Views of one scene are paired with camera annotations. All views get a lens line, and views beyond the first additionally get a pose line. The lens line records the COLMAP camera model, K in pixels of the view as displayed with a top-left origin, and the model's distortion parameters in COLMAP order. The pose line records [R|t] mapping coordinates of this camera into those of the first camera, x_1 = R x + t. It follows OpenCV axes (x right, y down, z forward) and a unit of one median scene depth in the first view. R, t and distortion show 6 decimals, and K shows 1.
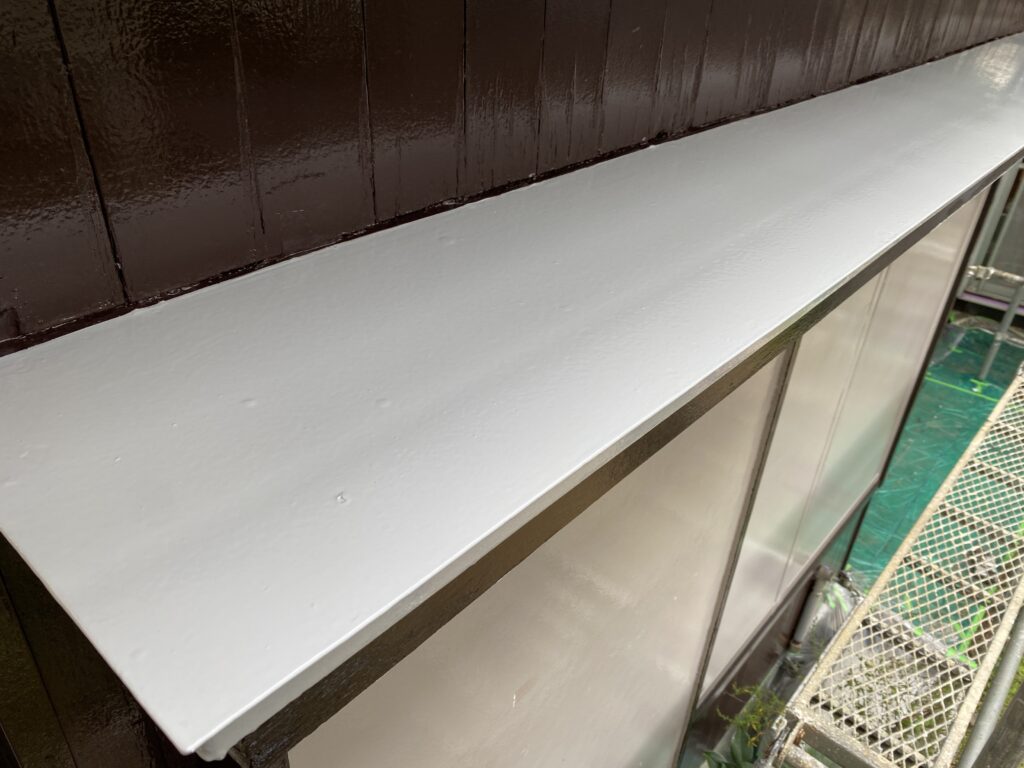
lens RADIAL K [[770.9, 0, 512.0], [0, 770.9, 384.0], [0, 0, 1]] dist [0.048065, -0.042399]
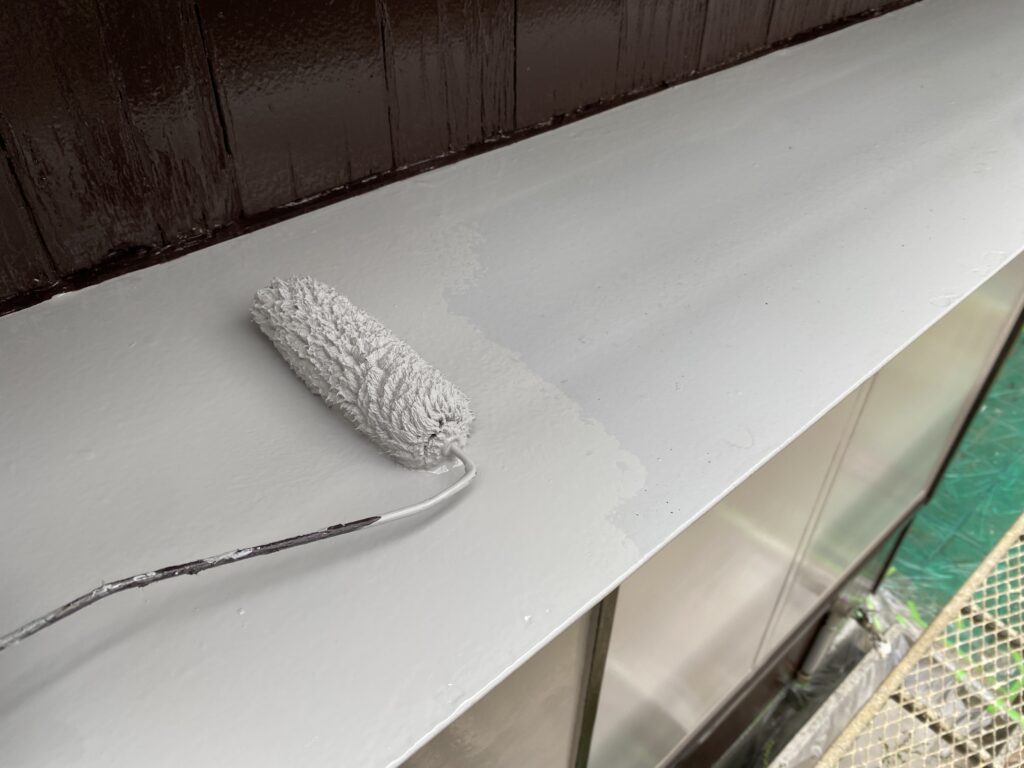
lens RADIAL K [[770.9, 0, 512.0], [0, 770.9, 384.0], [0, 0, 1]] dist [0.048065, -0.042399]
pose [[0.992248, 0.043881, -0.116268, 0.121903], [-0.027501, 0.989923, 0.138912, -0.082794], [0.121192, -0.134638, 0.983456, 0.153475]]
